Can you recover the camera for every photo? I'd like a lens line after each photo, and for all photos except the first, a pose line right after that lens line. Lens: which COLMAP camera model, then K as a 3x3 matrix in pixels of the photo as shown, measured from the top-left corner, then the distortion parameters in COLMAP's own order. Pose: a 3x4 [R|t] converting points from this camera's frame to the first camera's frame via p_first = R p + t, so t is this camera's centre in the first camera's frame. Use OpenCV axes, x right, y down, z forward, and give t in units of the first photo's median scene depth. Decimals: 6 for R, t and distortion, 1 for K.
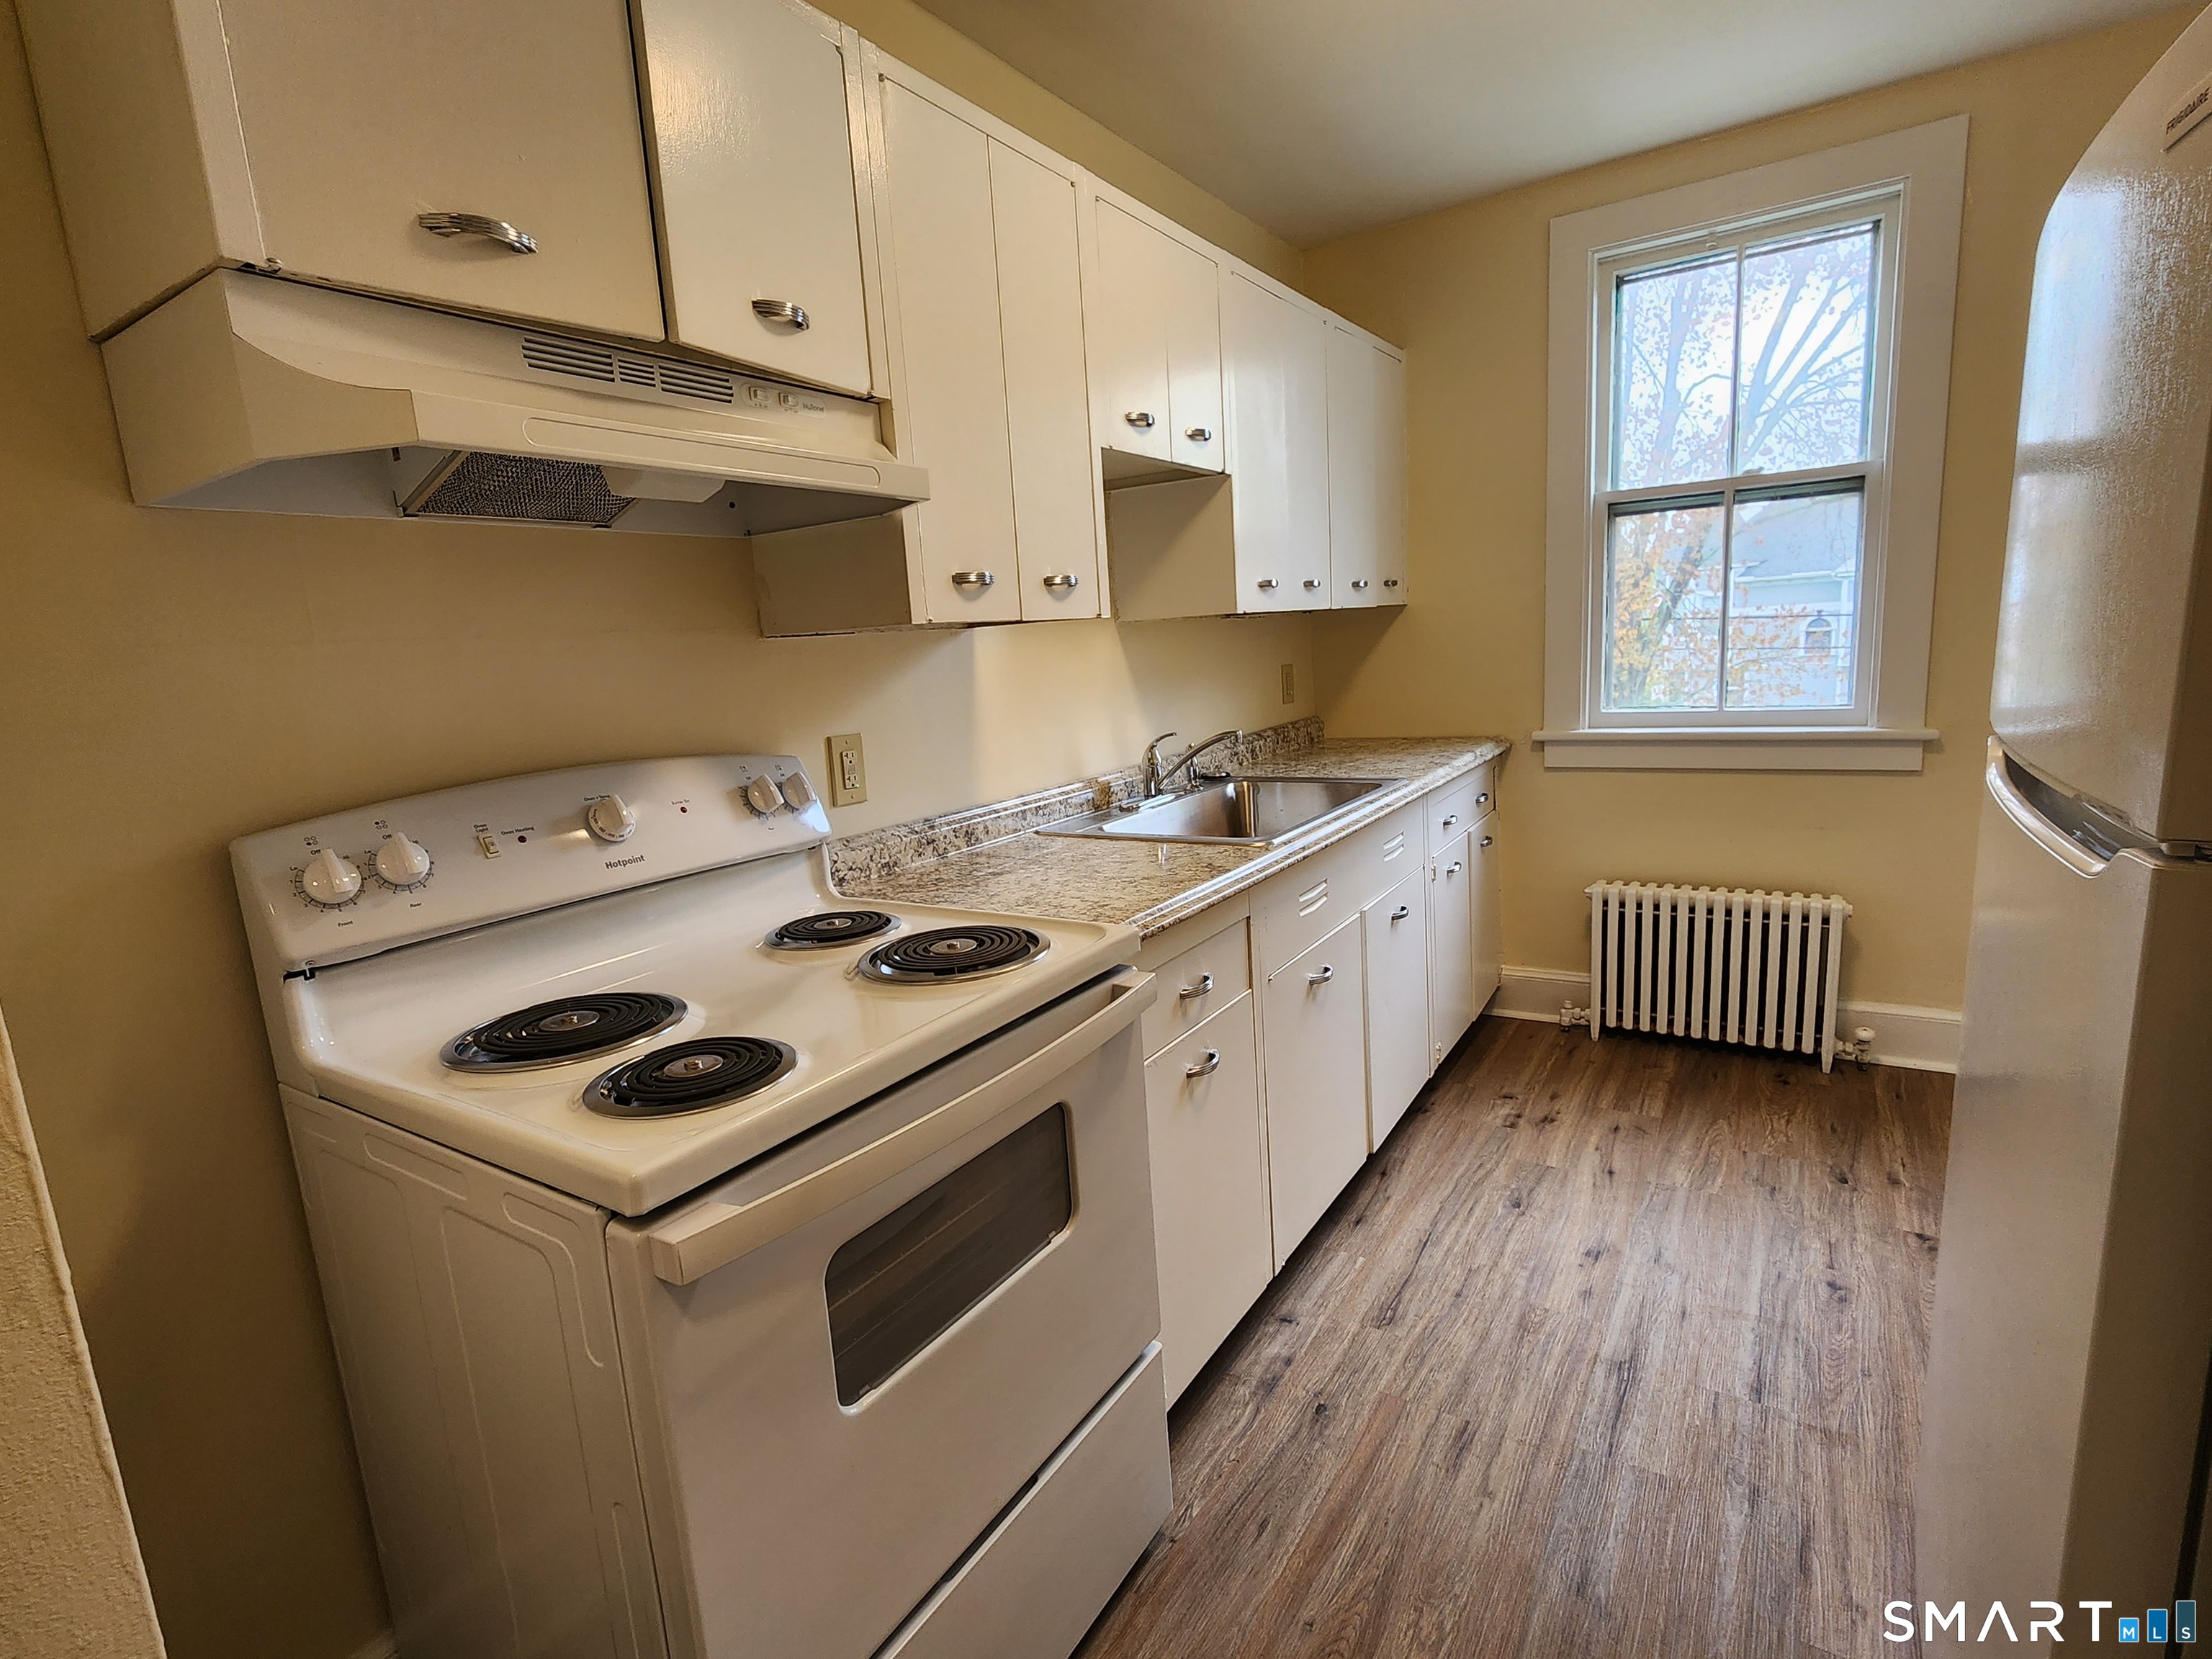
lens RADIAL K [[1071.6, 0, 1100.4], [0, 1071.6, 832.6], [0, 0, 1]] dist [0.004563, 0.000736]
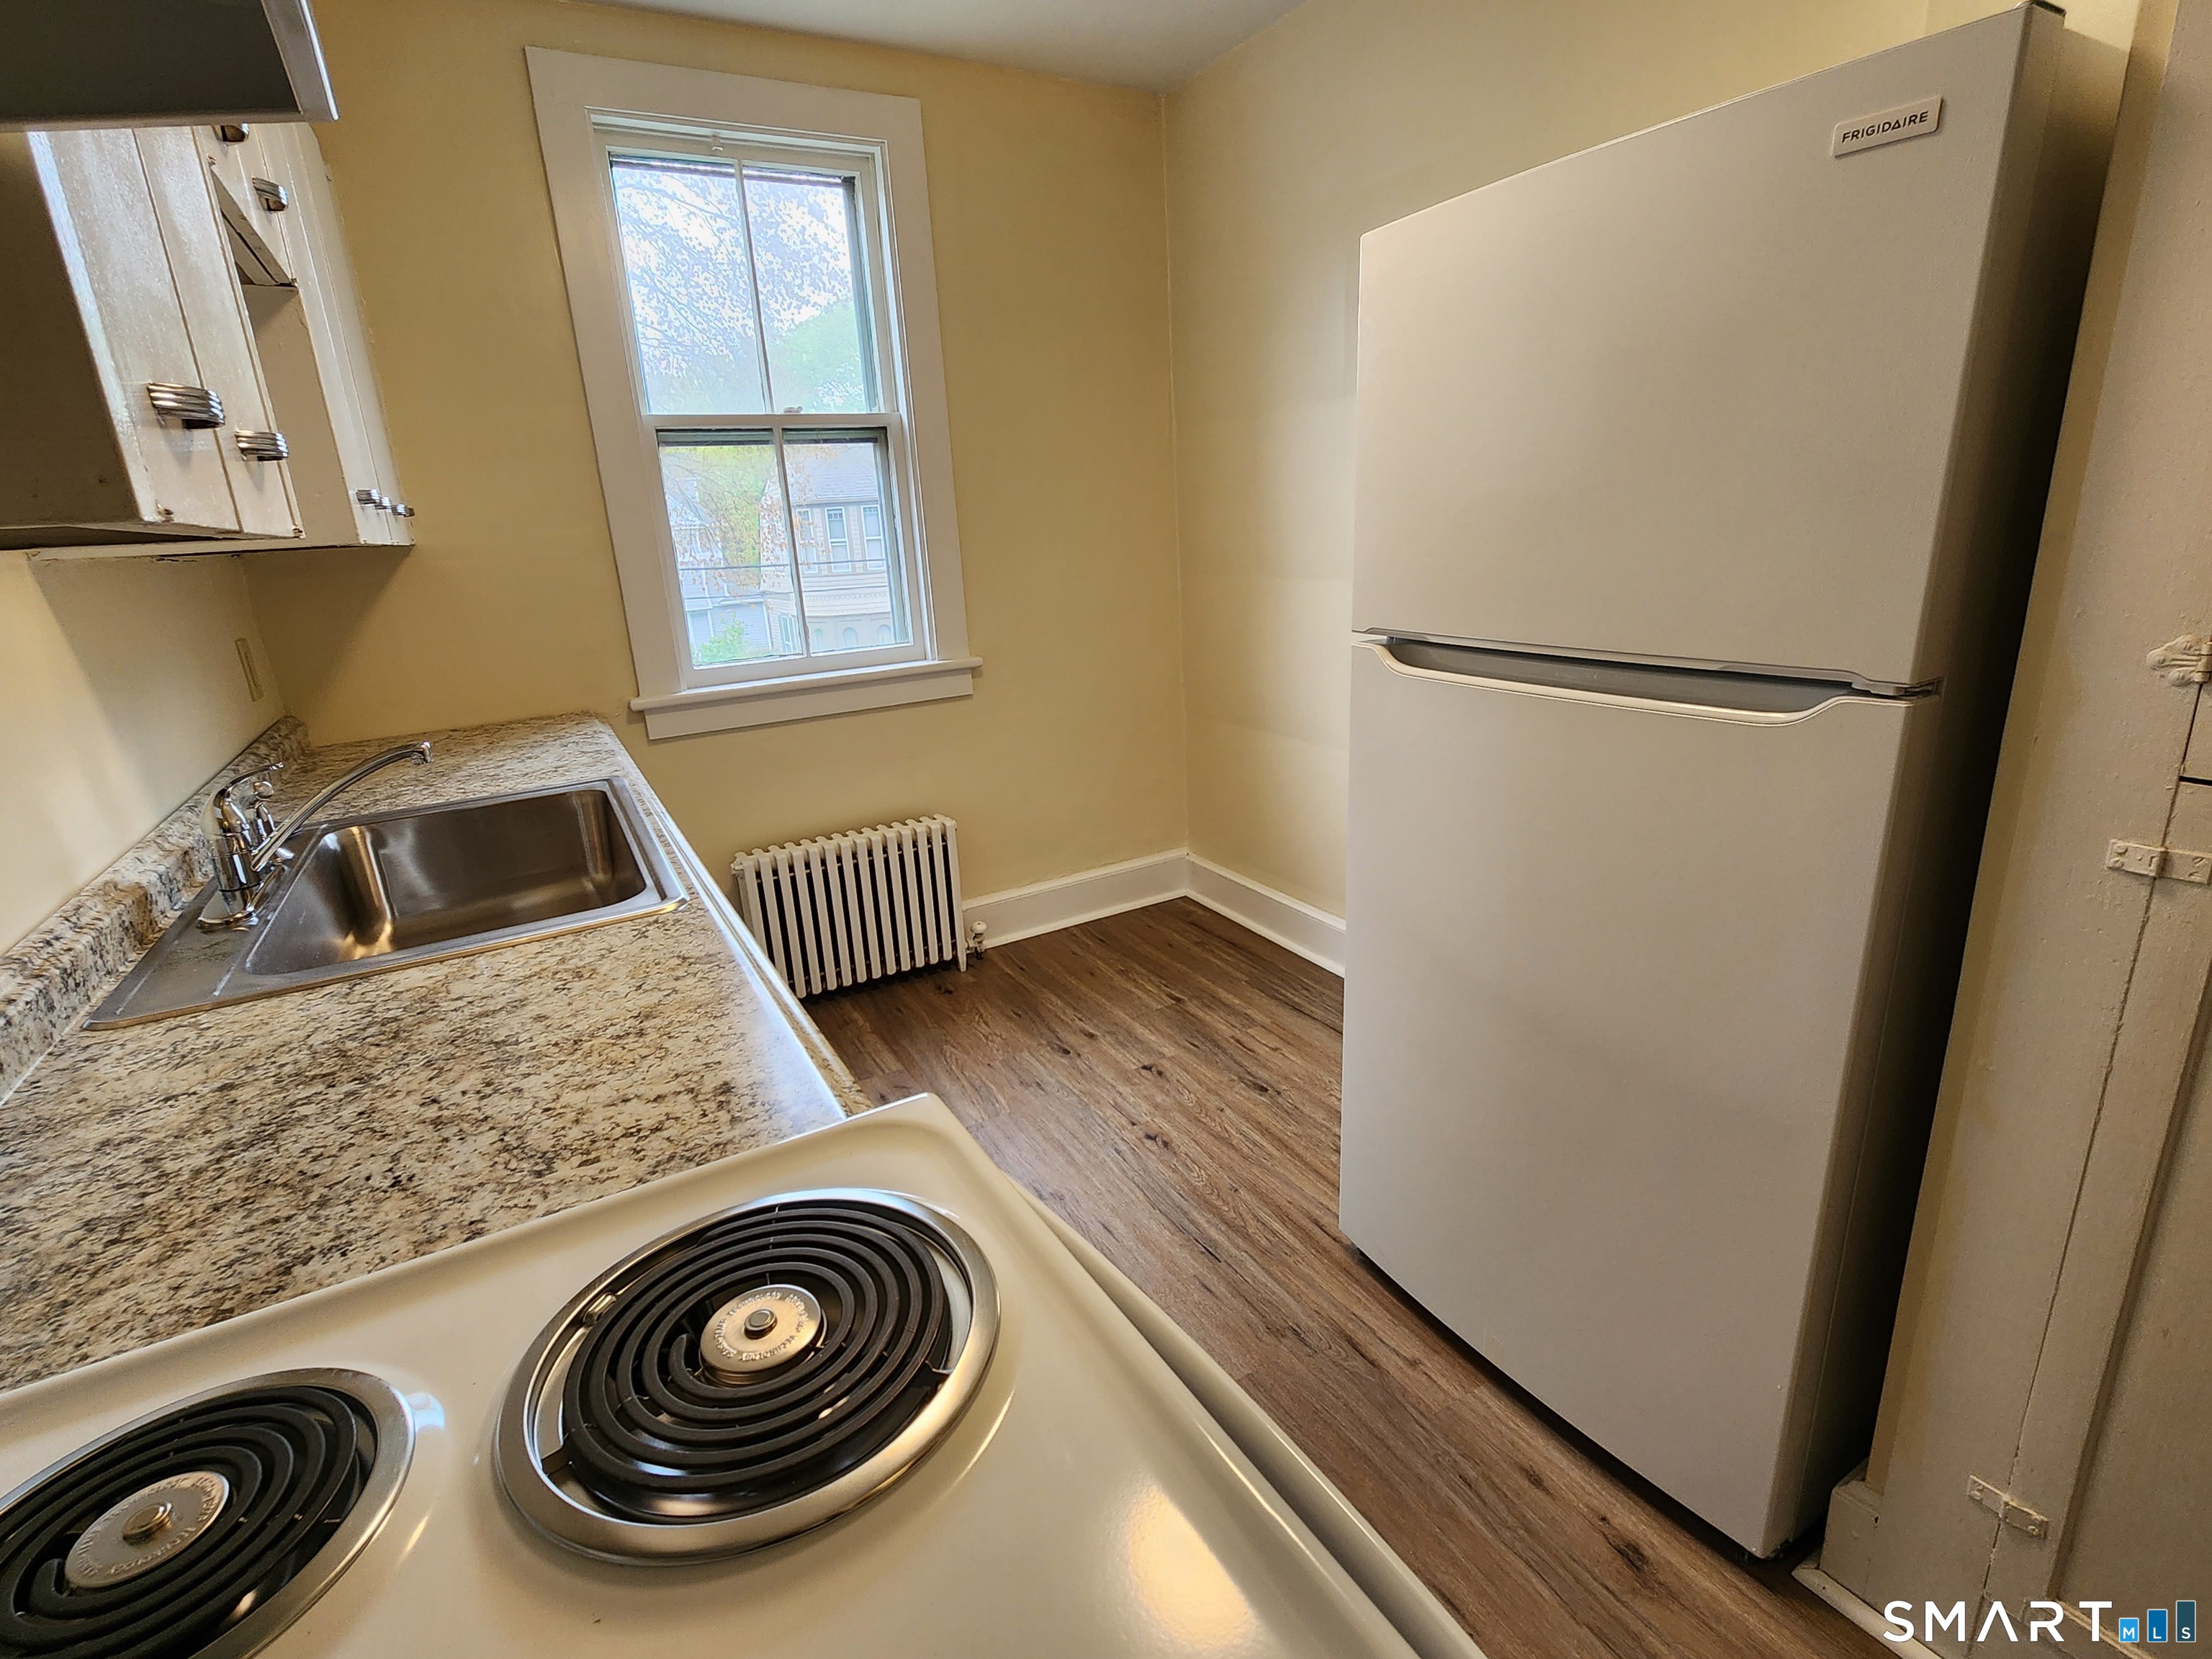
lens RADIAL K [[1063.4, 0, 1104.1], [0, 1063.4, 832.1], [0, 0, 1]] dist [0.002042, -0.000396]
pose [[0.469803, -0.216821, 0.855730, -0.245349], [0.185993, 0.971920, 0.144149, -0.070522], [-0.862955, 0.091439, 0.496938, 0.437803]]
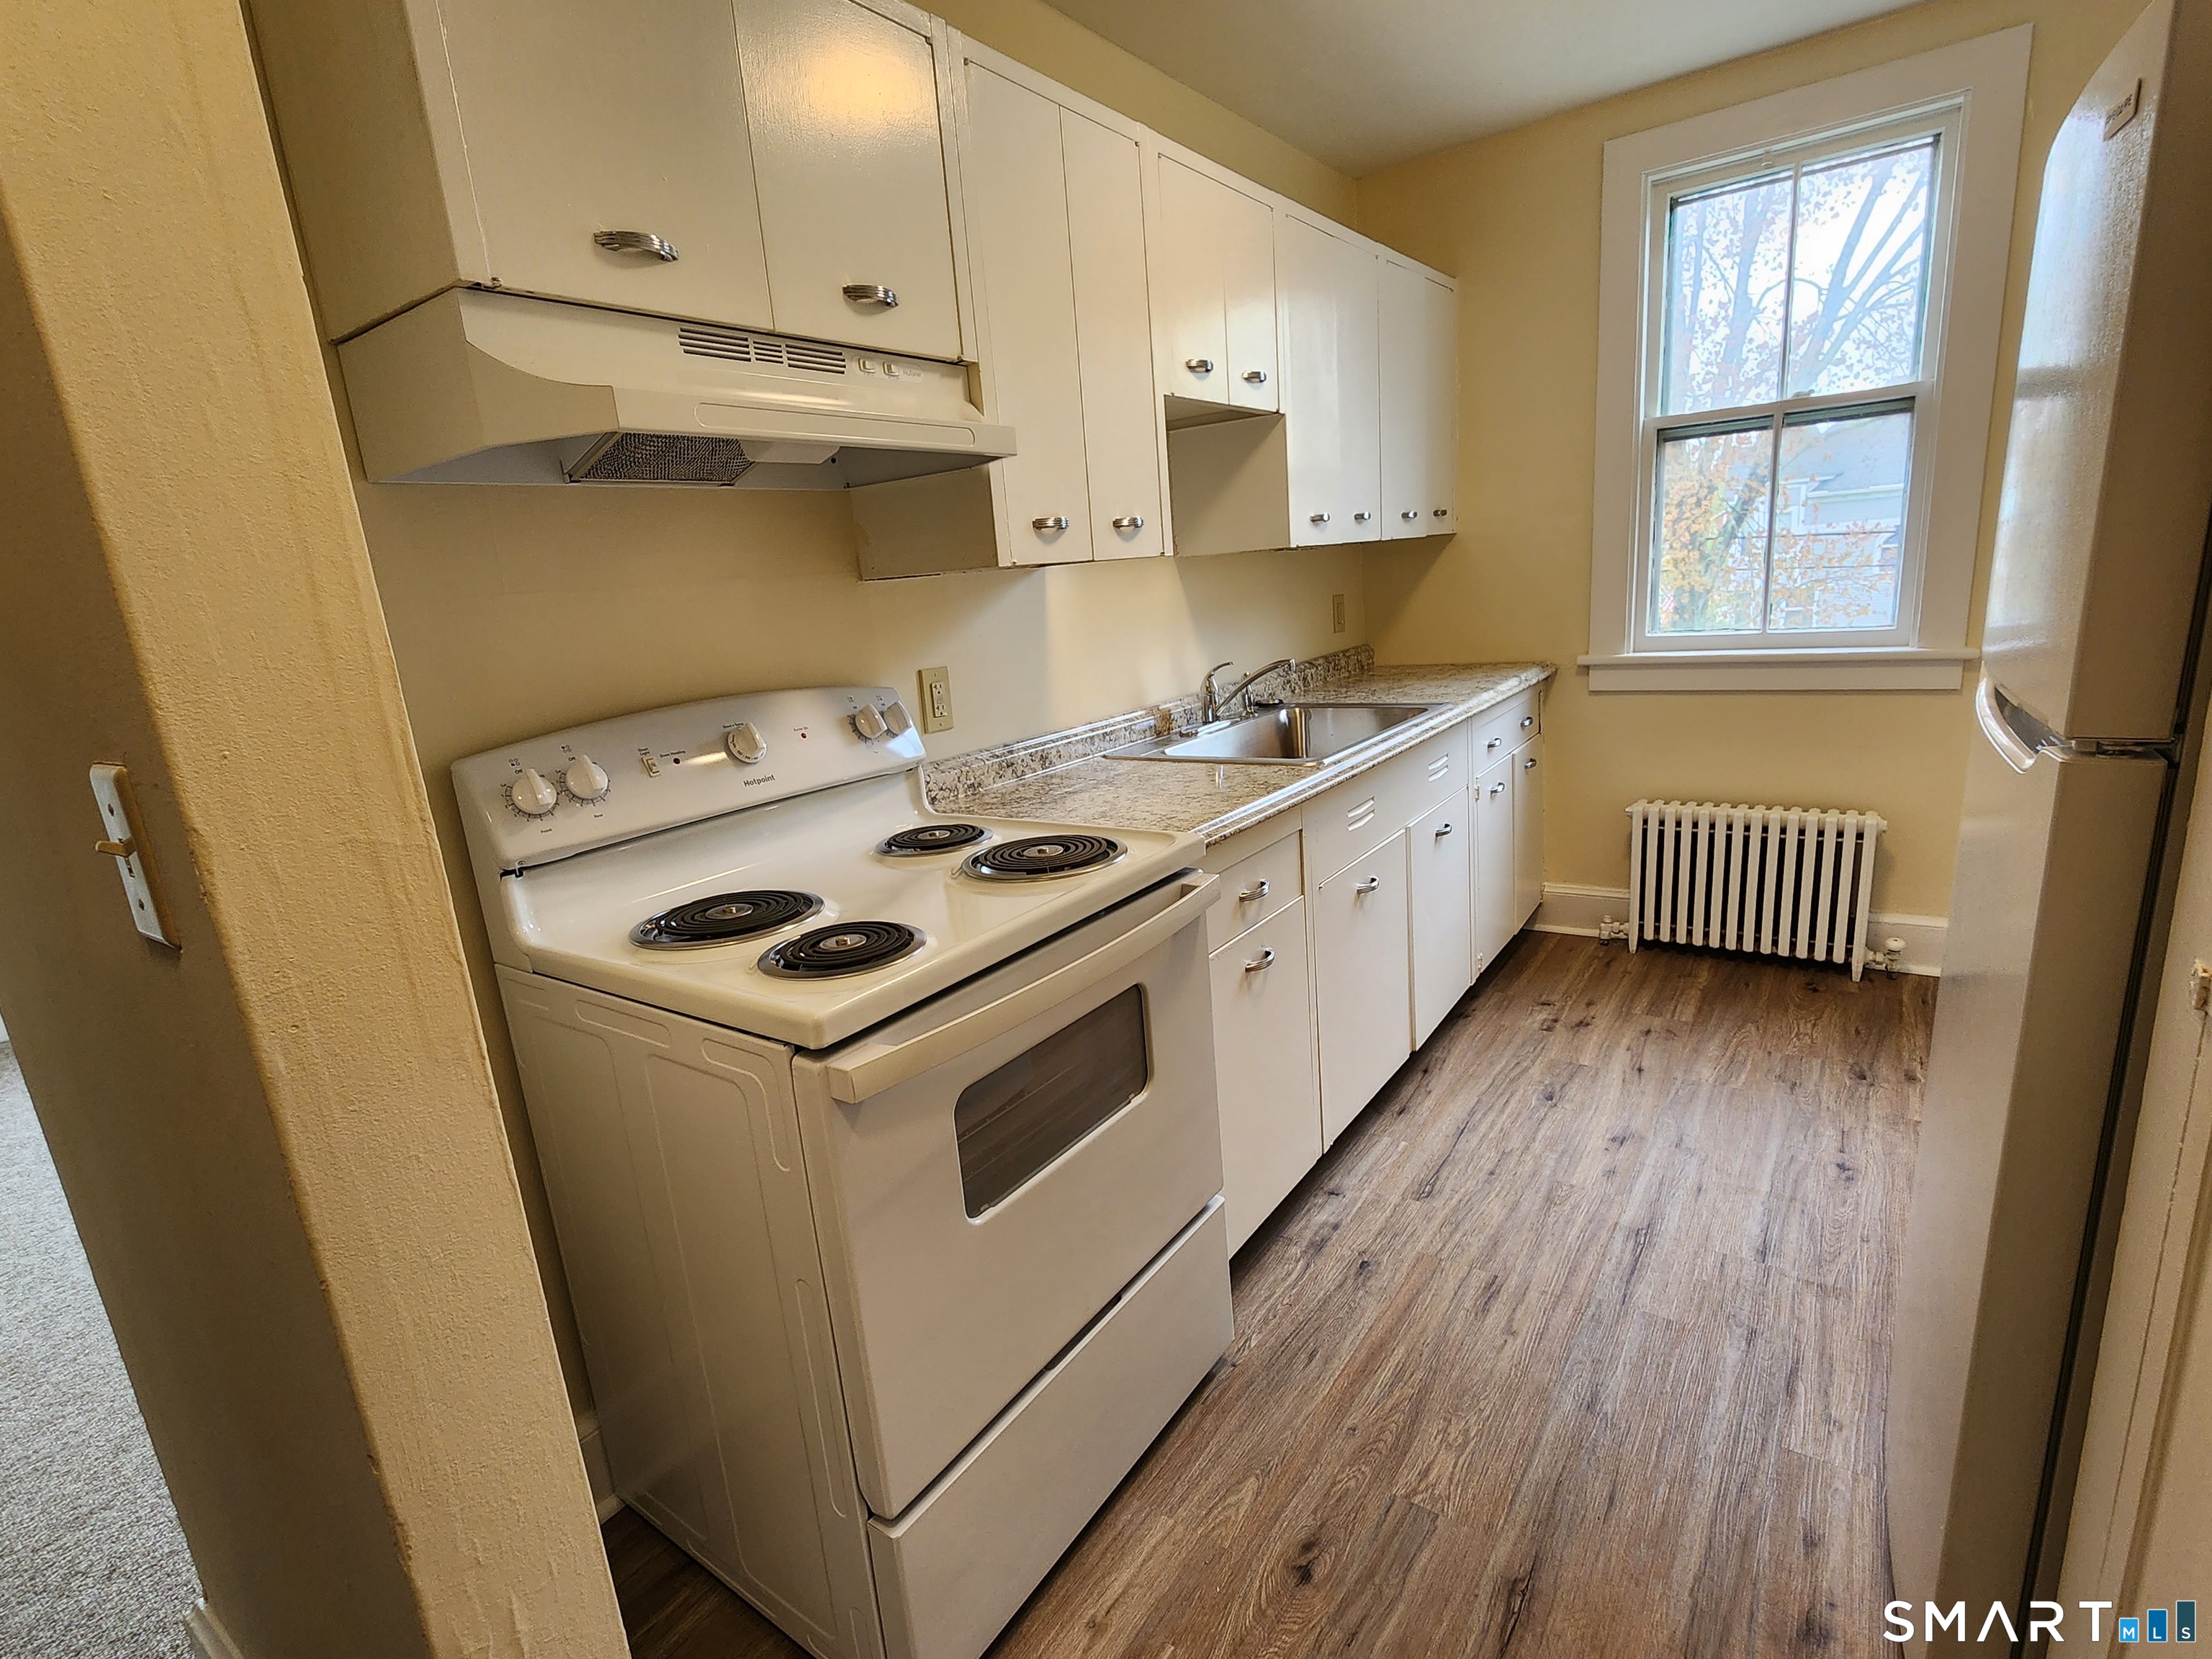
lens RADIAL K [[1063.4, 0, 1098.8], [0, 1063.4, 834.8], [0, 0, 1]] dist [0.002042, -0.000396]
pose [[0.998817, -0.006381, -0.048207, -0.014177], [0.009535, 0.997808, 0.065490, 0.008980], [0.047683, -0.065872, 0.996688, -0.083570]]
